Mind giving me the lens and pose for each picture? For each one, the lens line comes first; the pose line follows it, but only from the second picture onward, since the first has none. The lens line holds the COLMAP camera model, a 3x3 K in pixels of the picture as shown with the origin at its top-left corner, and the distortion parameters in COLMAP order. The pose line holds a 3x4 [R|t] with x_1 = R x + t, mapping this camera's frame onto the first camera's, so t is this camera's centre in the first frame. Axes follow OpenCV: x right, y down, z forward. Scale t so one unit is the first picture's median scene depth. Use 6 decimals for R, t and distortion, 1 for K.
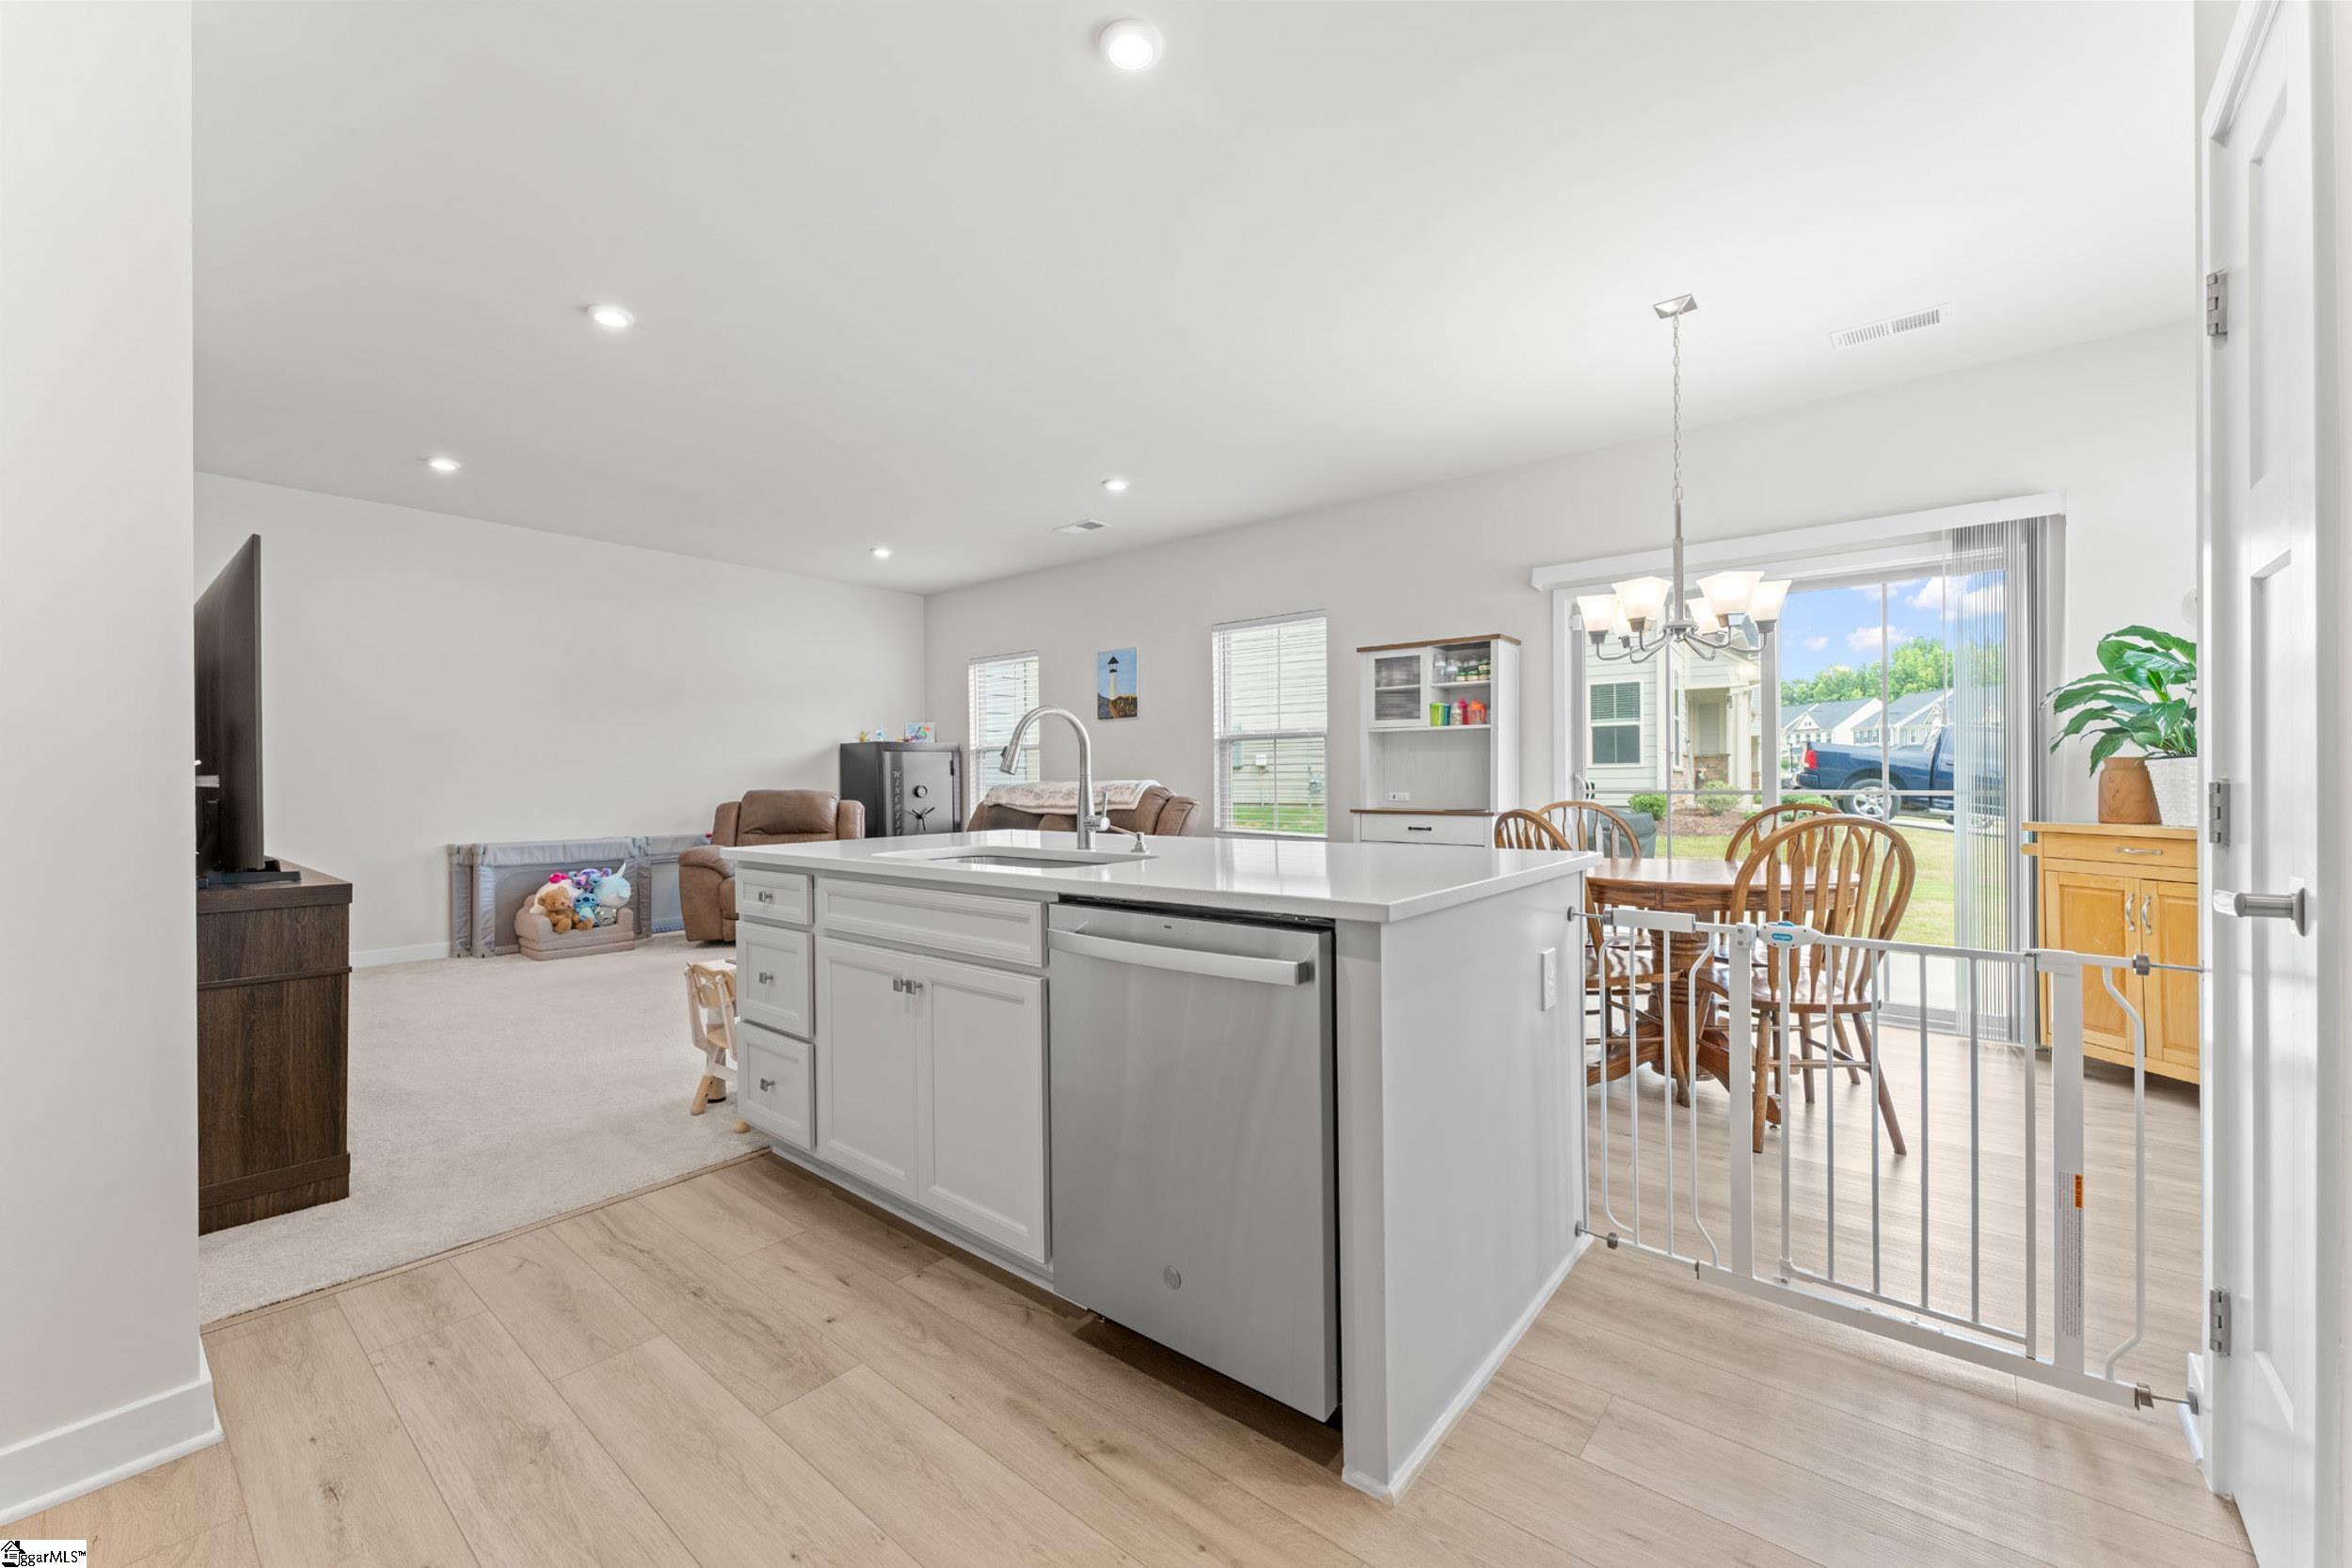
lens RADIAL K [[939.4, 0, 1176.0], [0, 939.4, 784.0], [0, 0, 1]] dist [-0.001140, -0.000100]
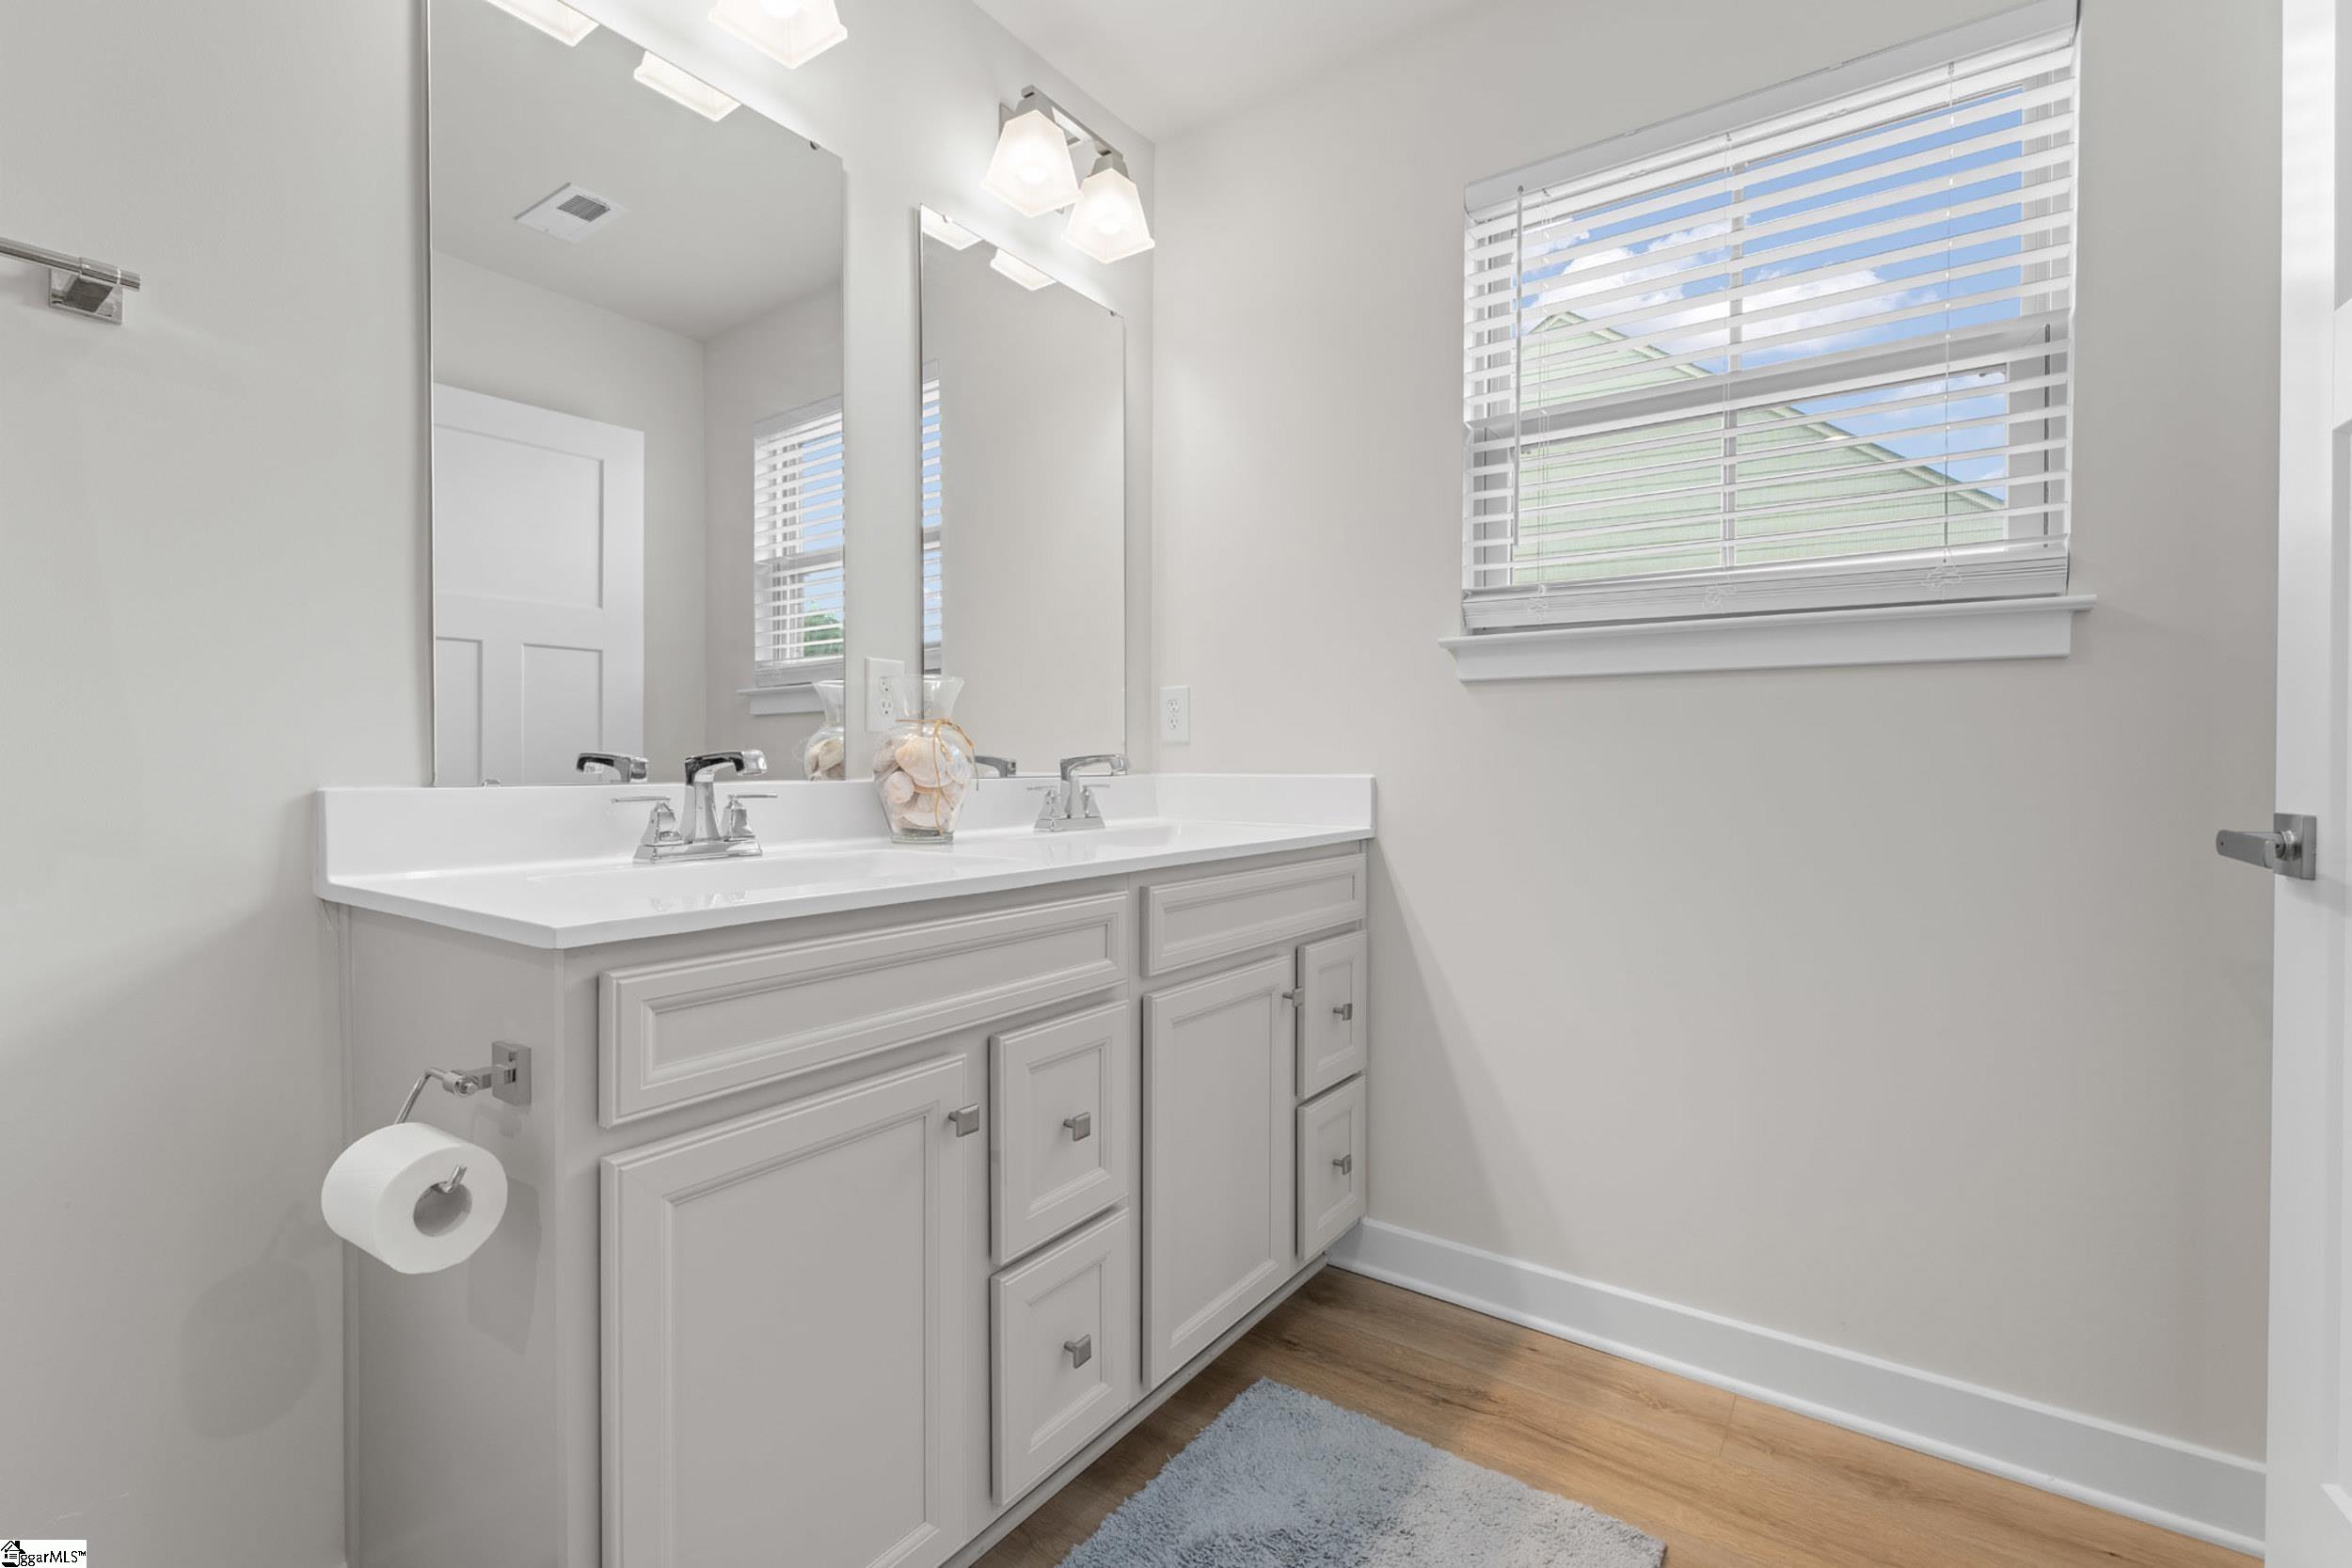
lens RADIAL K [[1053.4, 0, 1176.0], [0, 1053.4, 784.0], [0, 0, 1]] dist [-0.000021, -0.000040]
pose [[-0.074205, -0.009544, 0.997197, -0.763947], [0.003096, 0.999947, 0.009801, 0.033015], [-0.997238, 0.003815, -0.074172, 0.847780]]
